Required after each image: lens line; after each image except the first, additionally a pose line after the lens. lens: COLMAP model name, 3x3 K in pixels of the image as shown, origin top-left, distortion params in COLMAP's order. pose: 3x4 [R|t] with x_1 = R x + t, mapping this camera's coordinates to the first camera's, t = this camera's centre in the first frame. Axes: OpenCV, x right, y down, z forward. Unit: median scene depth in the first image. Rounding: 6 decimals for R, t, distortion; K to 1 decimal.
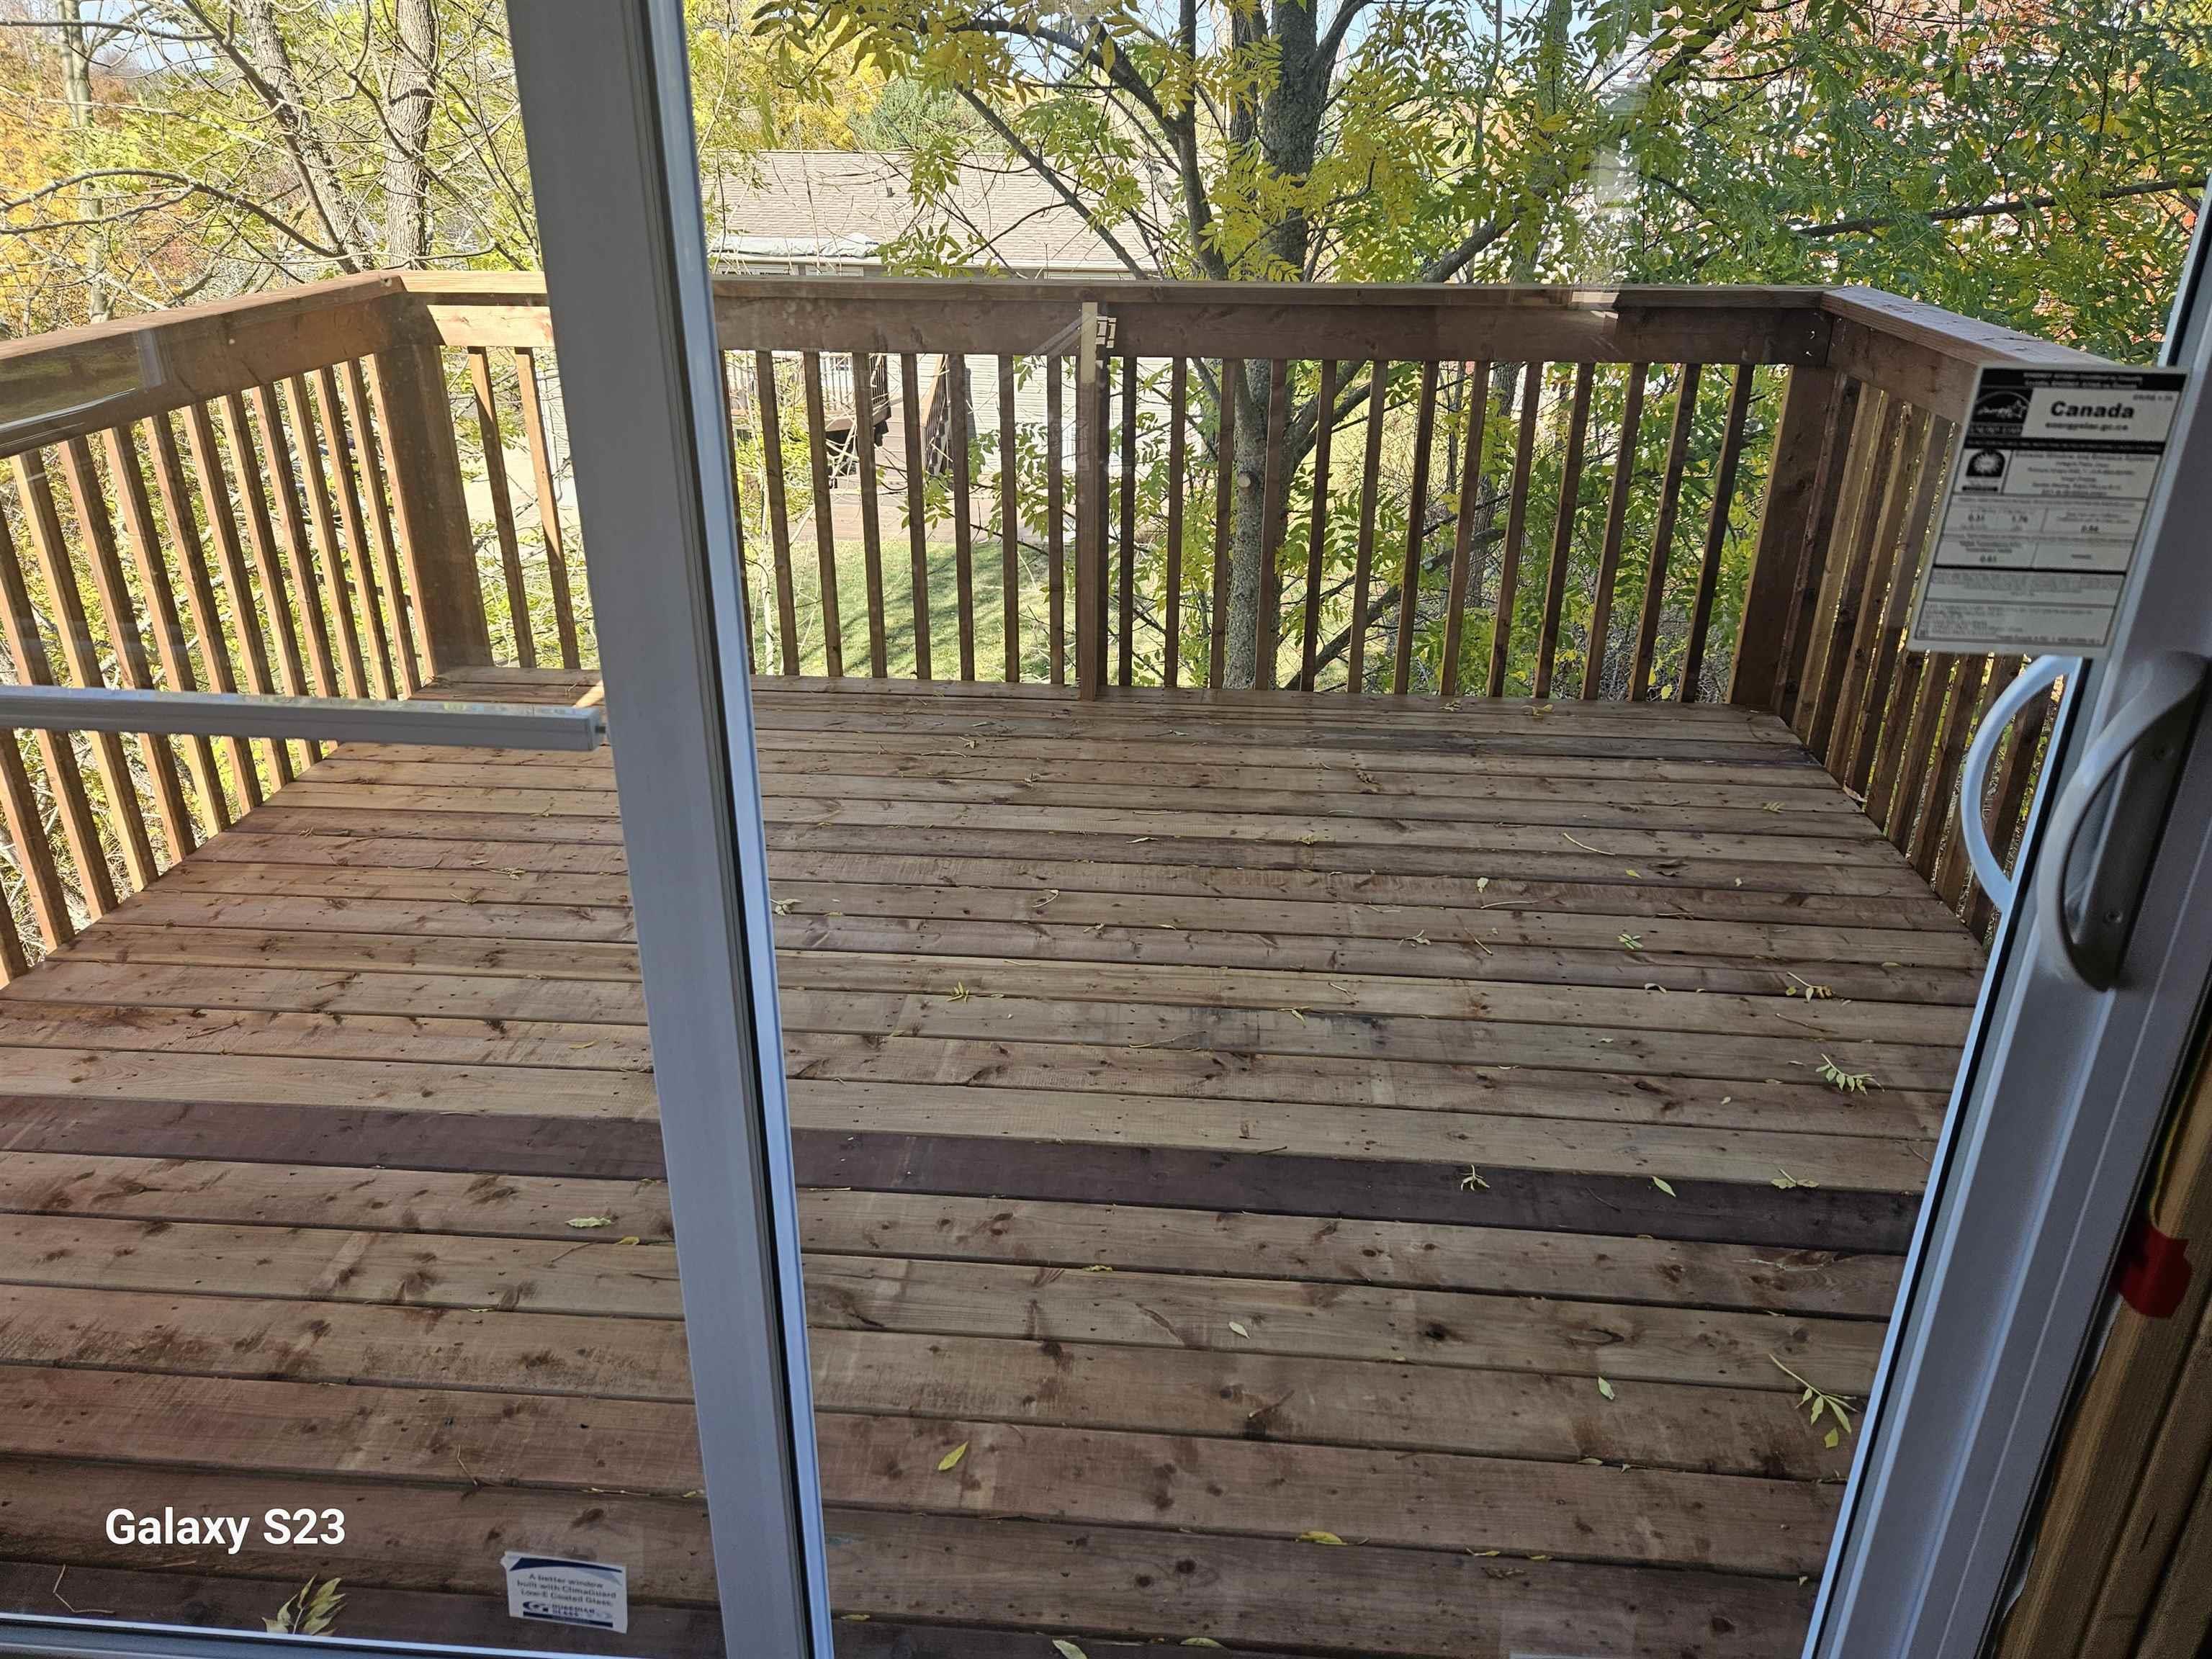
lens RADIAL K [[1573.9, 0, 1106.0], [0, 1573.9, 829.5], [0, 0, 1]] dist [-0.000211, -0.001381]
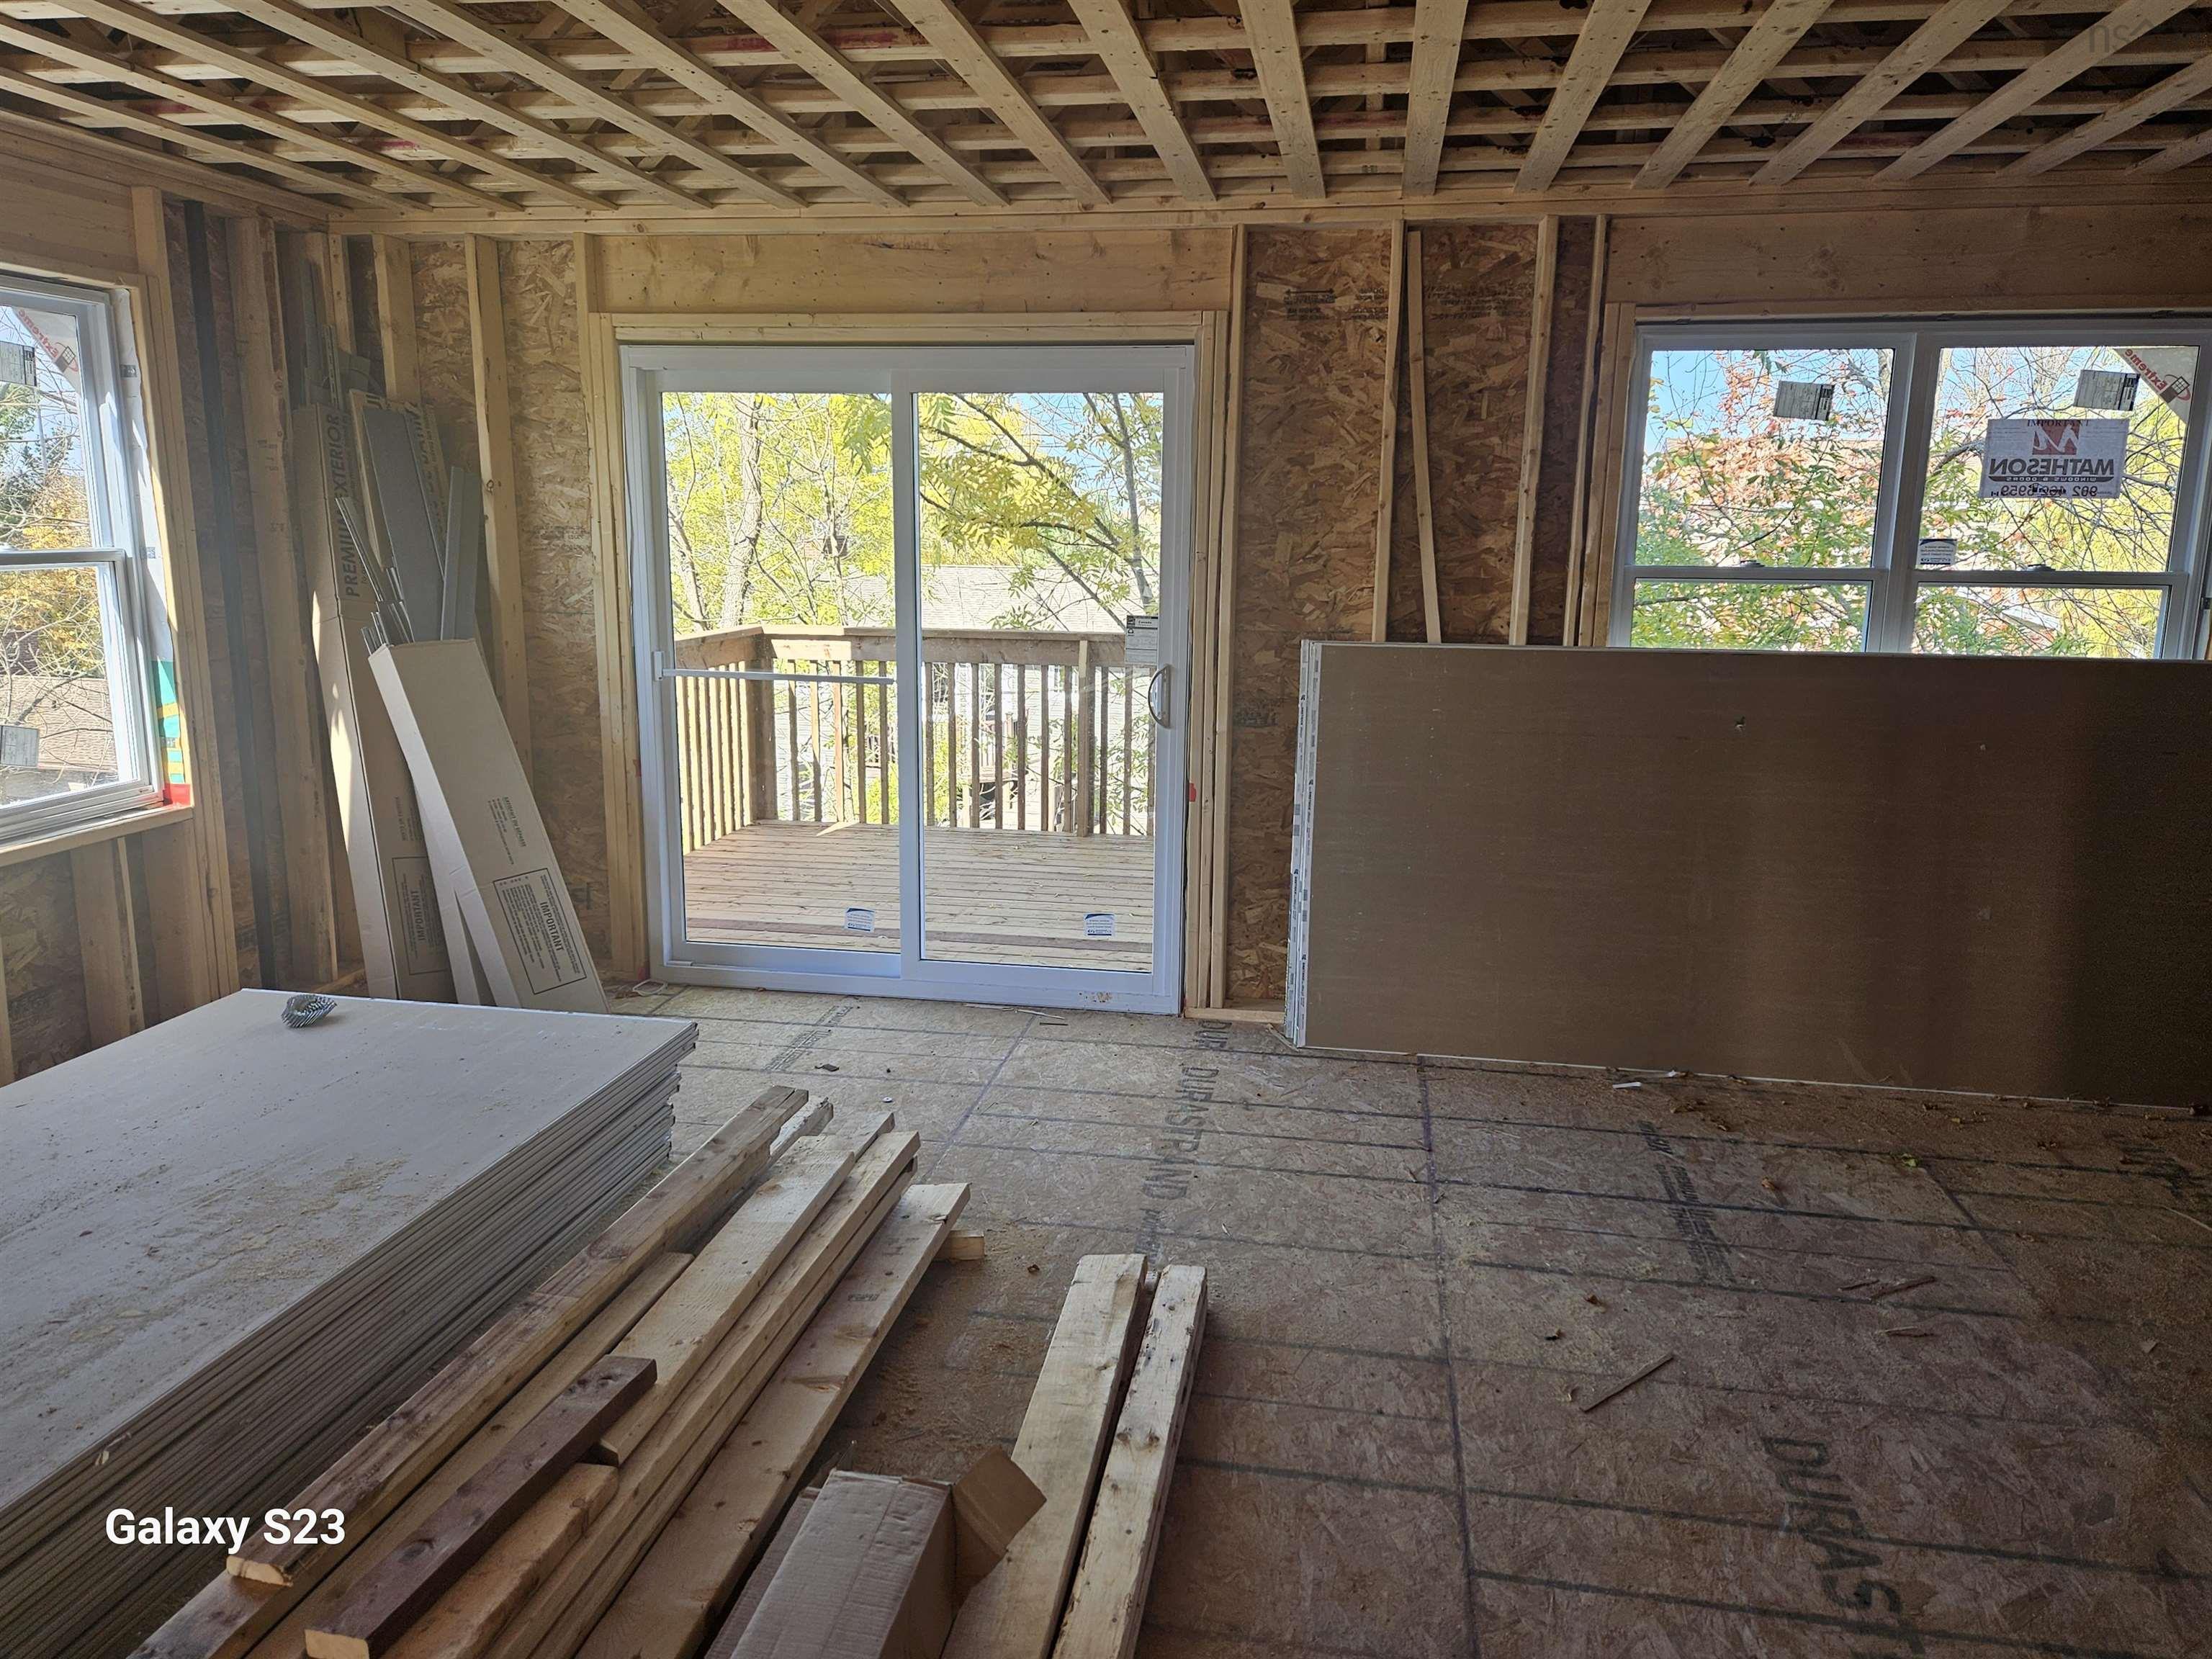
lens RADIAL K [[1573.9, 0, 1106.0], [0, 1573.9, 829.5], [0, 0, 1]] dist [-0.000211, -0.001381]
pose [[0.995901, 0.019659, -0.088285, 0.208457], [-0.039943, 0.971350, -0.234272, 0.394026], [0.081150, 0.236838, 0.968154, -0.956231]]
